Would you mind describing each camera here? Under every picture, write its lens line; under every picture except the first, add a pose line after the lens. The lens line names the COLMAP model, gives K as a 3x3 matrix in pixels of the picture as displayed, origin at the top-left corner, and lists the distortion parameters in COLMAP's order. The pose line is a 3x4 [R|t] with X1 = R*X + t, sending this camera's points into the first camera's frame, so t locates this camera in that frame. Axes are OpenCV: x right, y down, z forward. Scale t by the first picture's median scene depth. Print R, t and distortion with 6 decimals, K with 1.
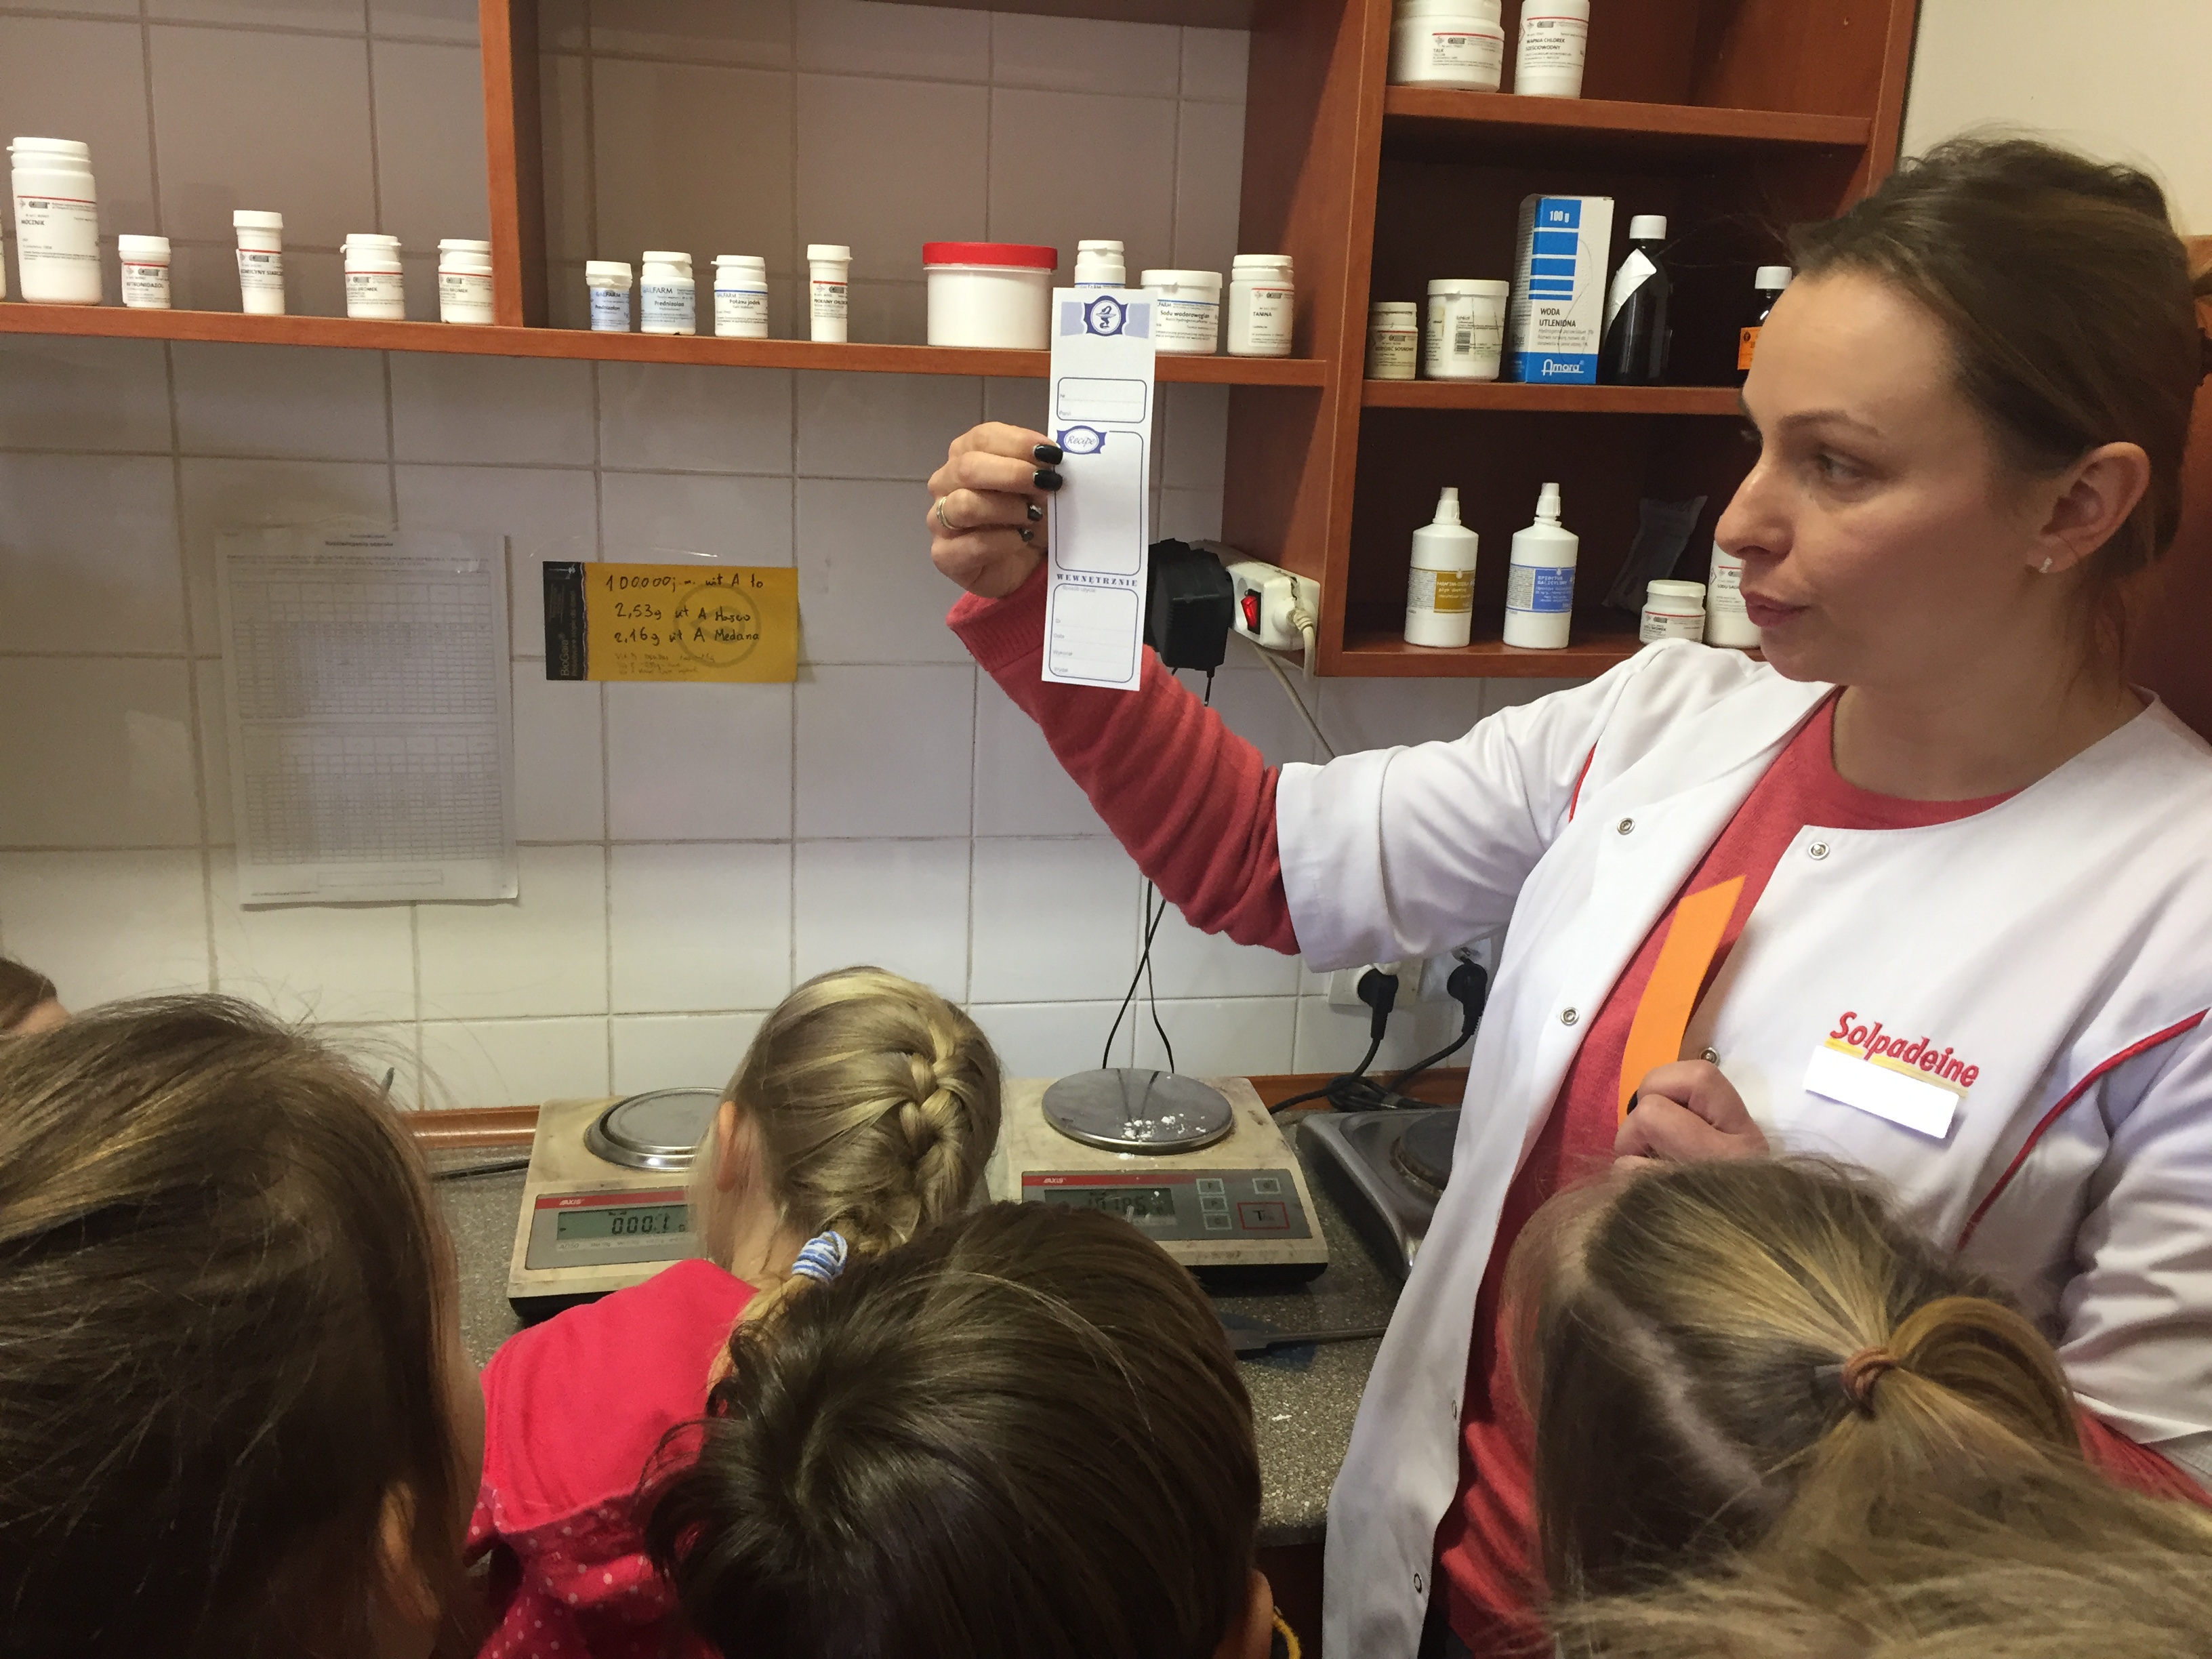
lens RADIAL K [[1889.8, 0, 1101.0], [0, 1889.8, 829.6], [0, 0, 1]] dist [0.080922, -0.112287]
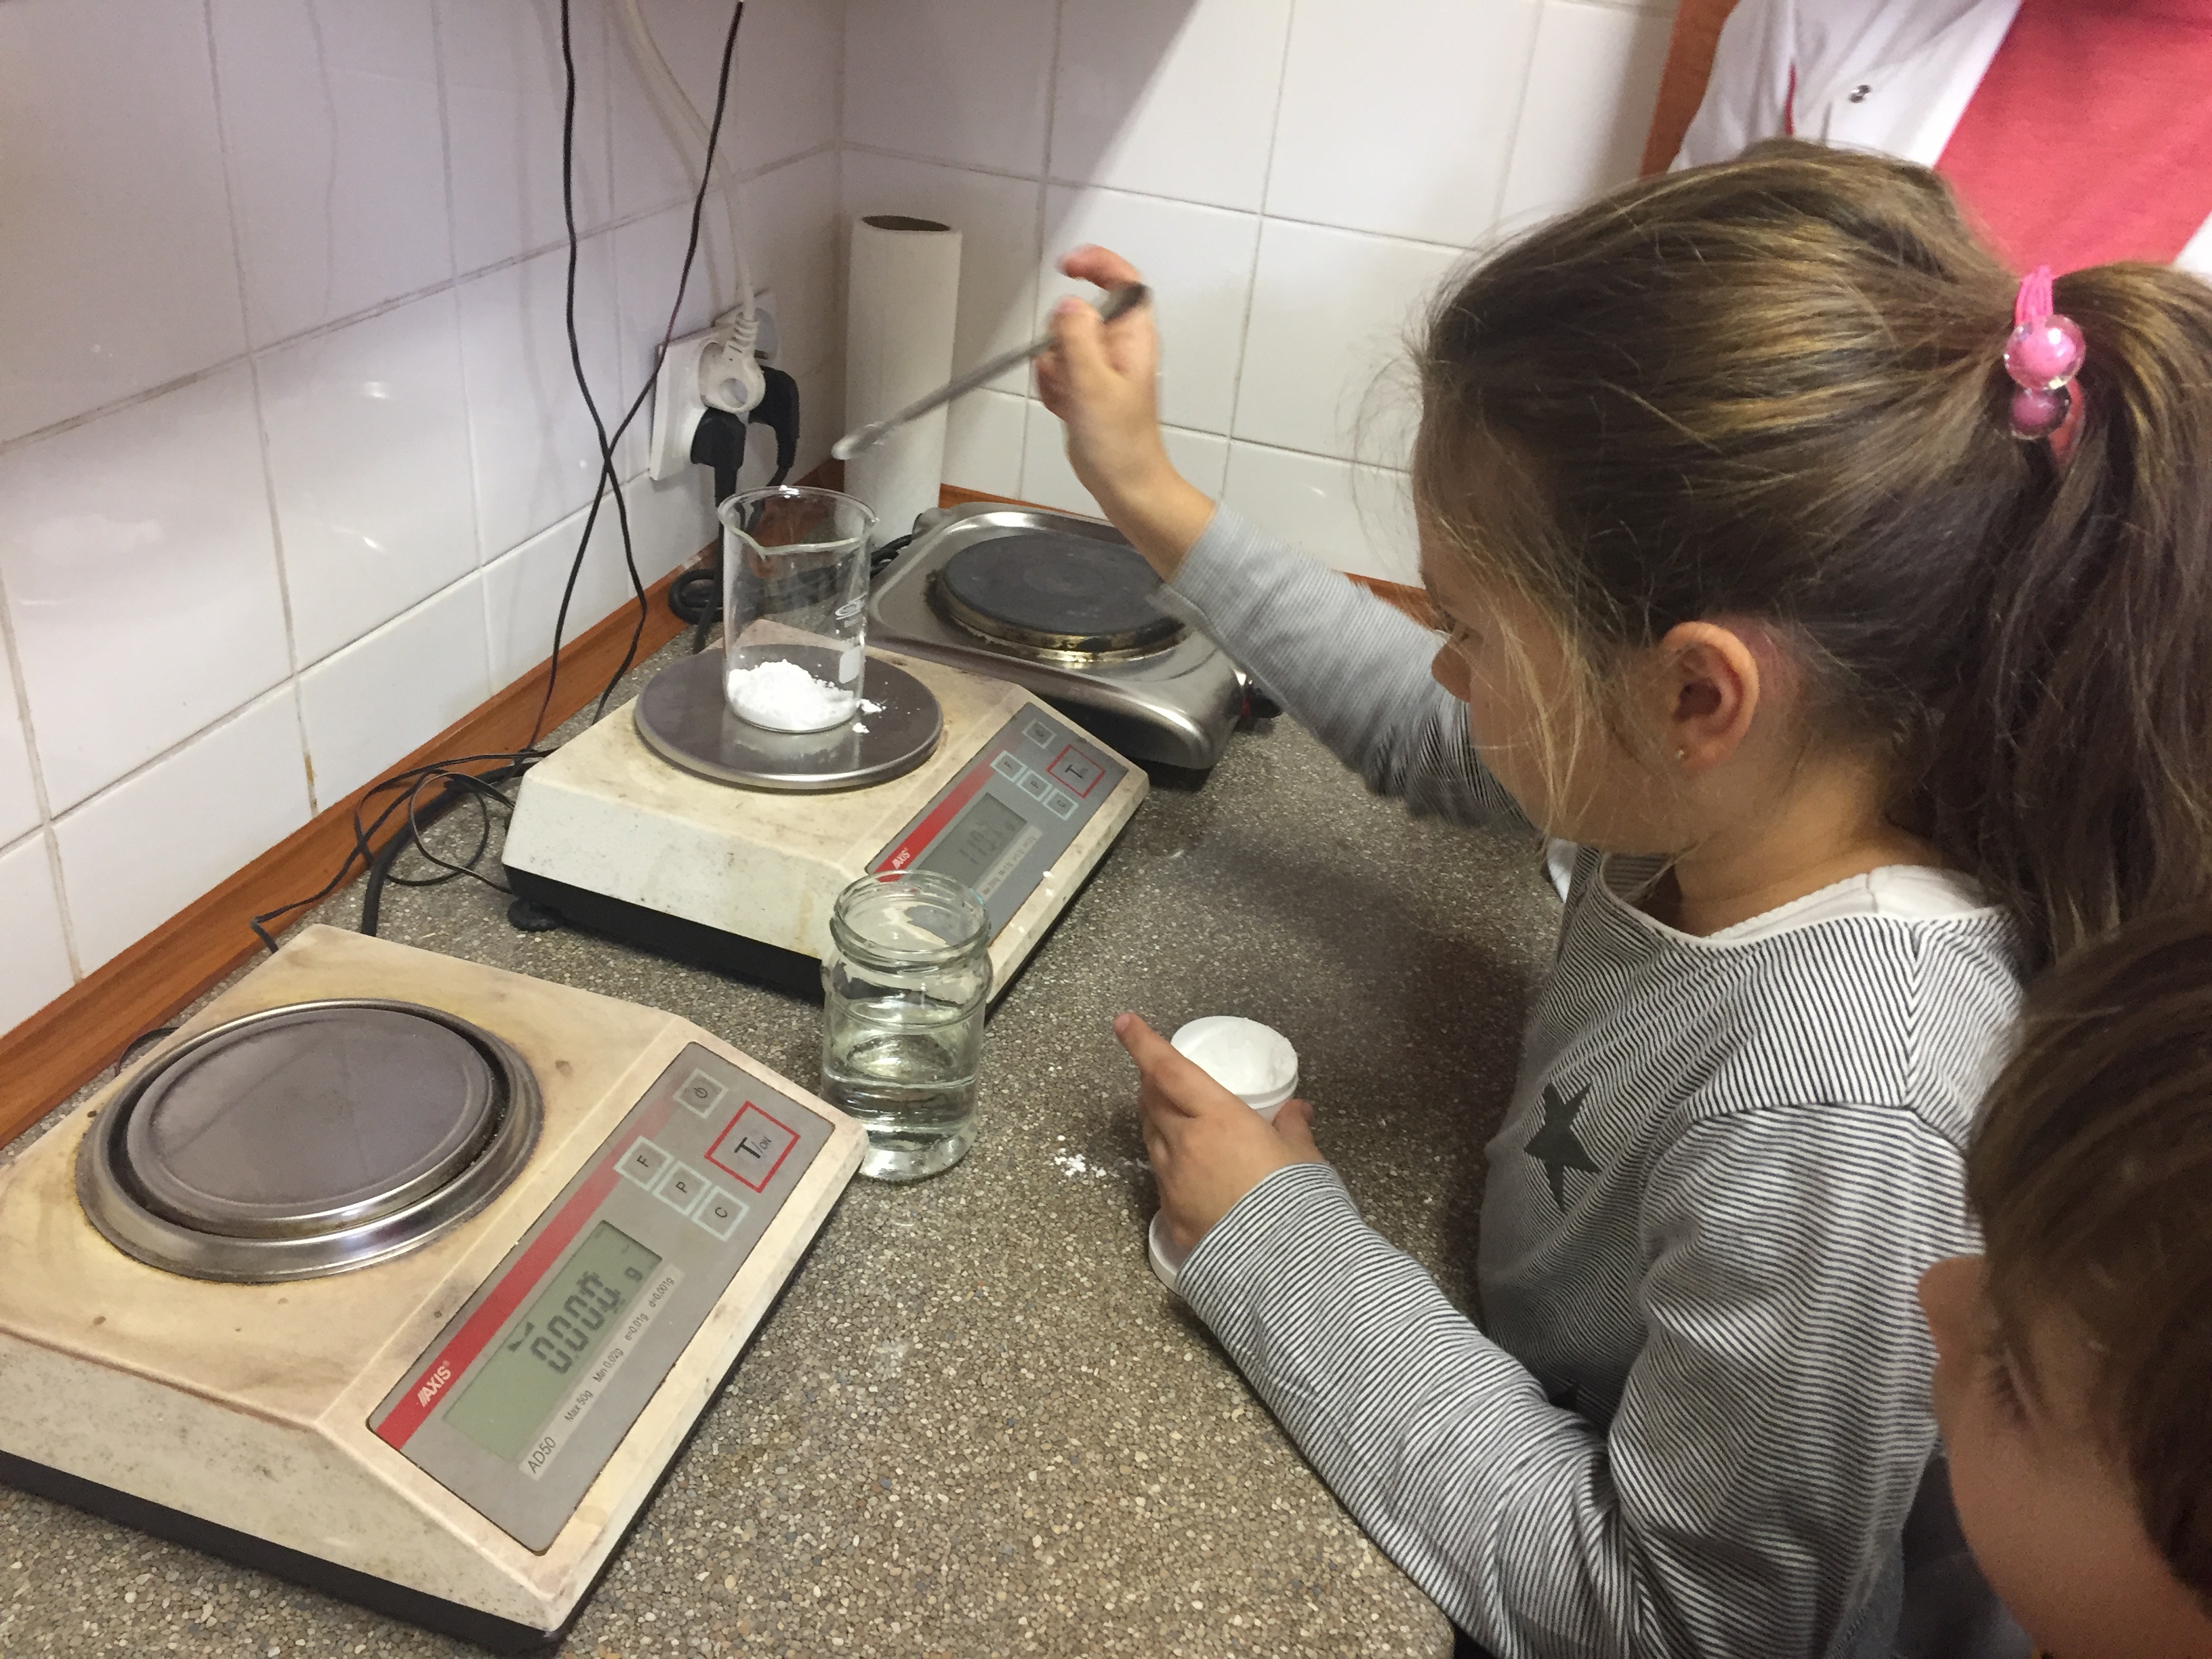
lens RADIAL K [[1887.8, 0, 1106.0], [0, 1887.8, 829.5], [0, 0, 1]] dist [0.078378, -0.109897]
pose [[0.480612, -0.435150, 0.761352, -0.457127], [0.138102, 0.894922, 0.424314, -0.076652], [-0.865991, -0.098786, 0.490206, 0.634785]]
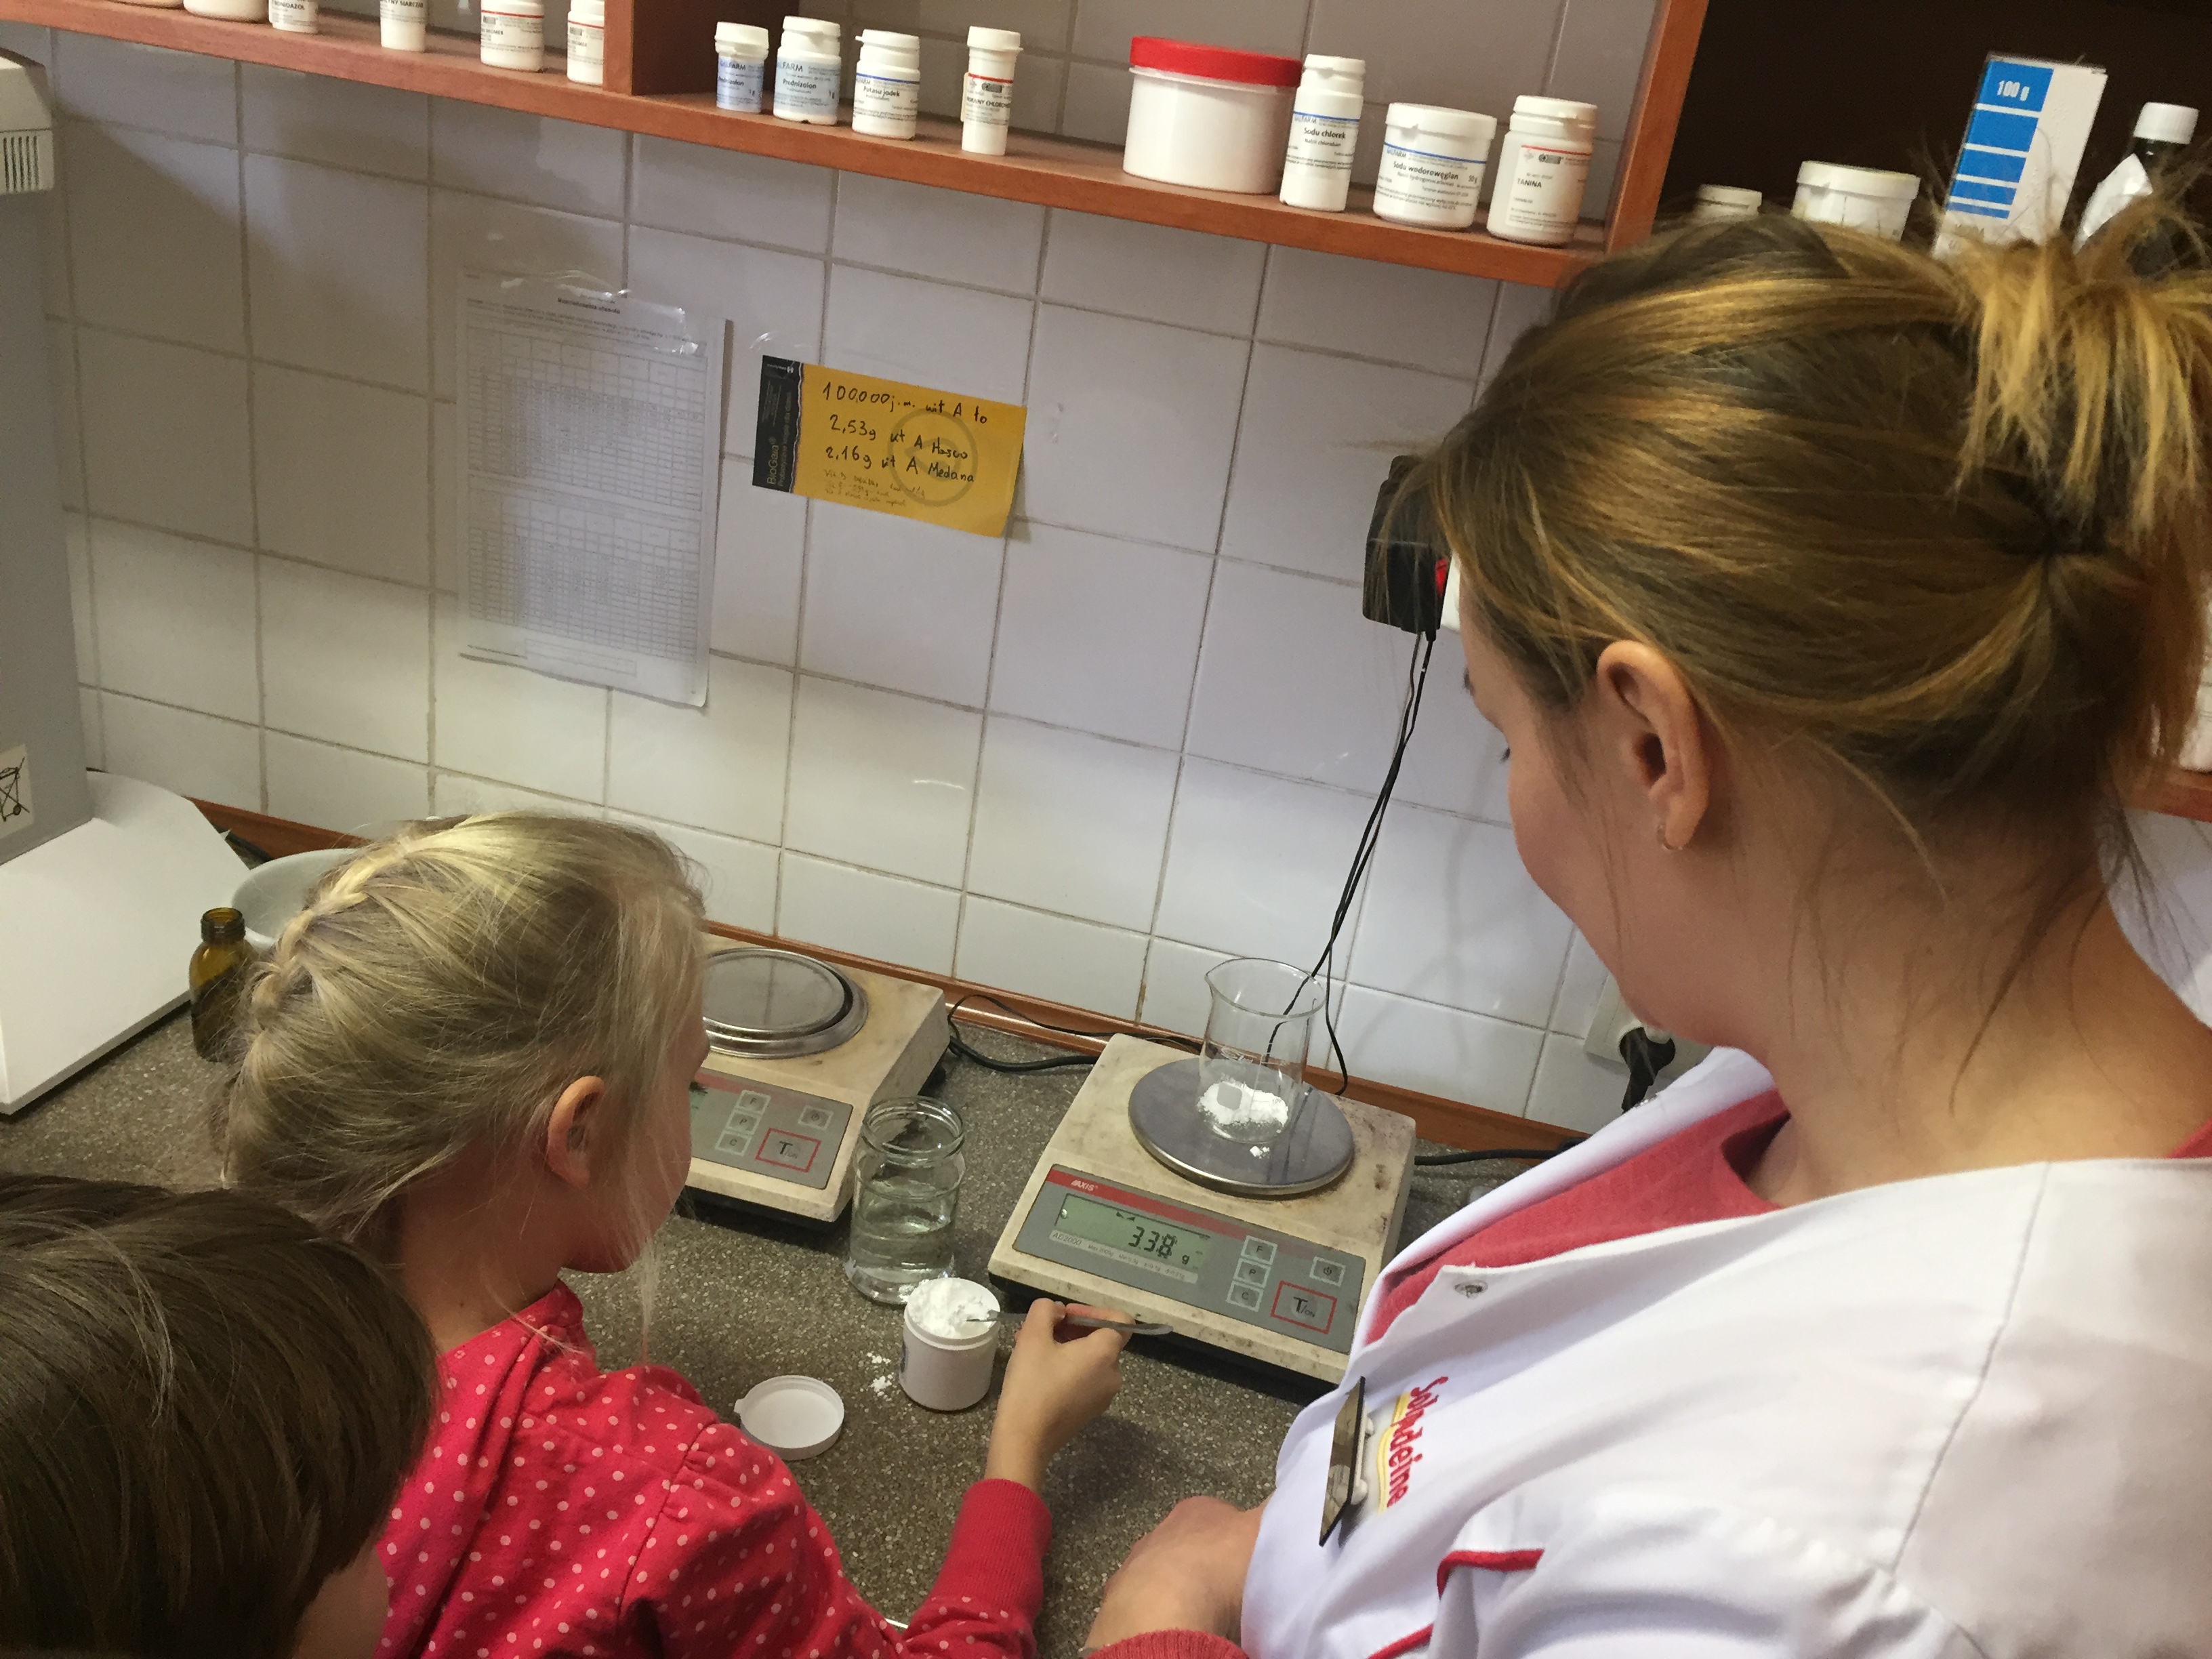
lens RADIAL K [[1889.8, 0, 1101.0], [0, 1889.8, 829.6], [0, 0, 1]] dist [0.080922, -0.112287]
pose [[0.900085, 0.249860, -0.356956, 0.246122], [-0.201729, 0.965118, 0.166889, -0.113521], [0.386203, -0.078206, 0.919092, 0.227561]]
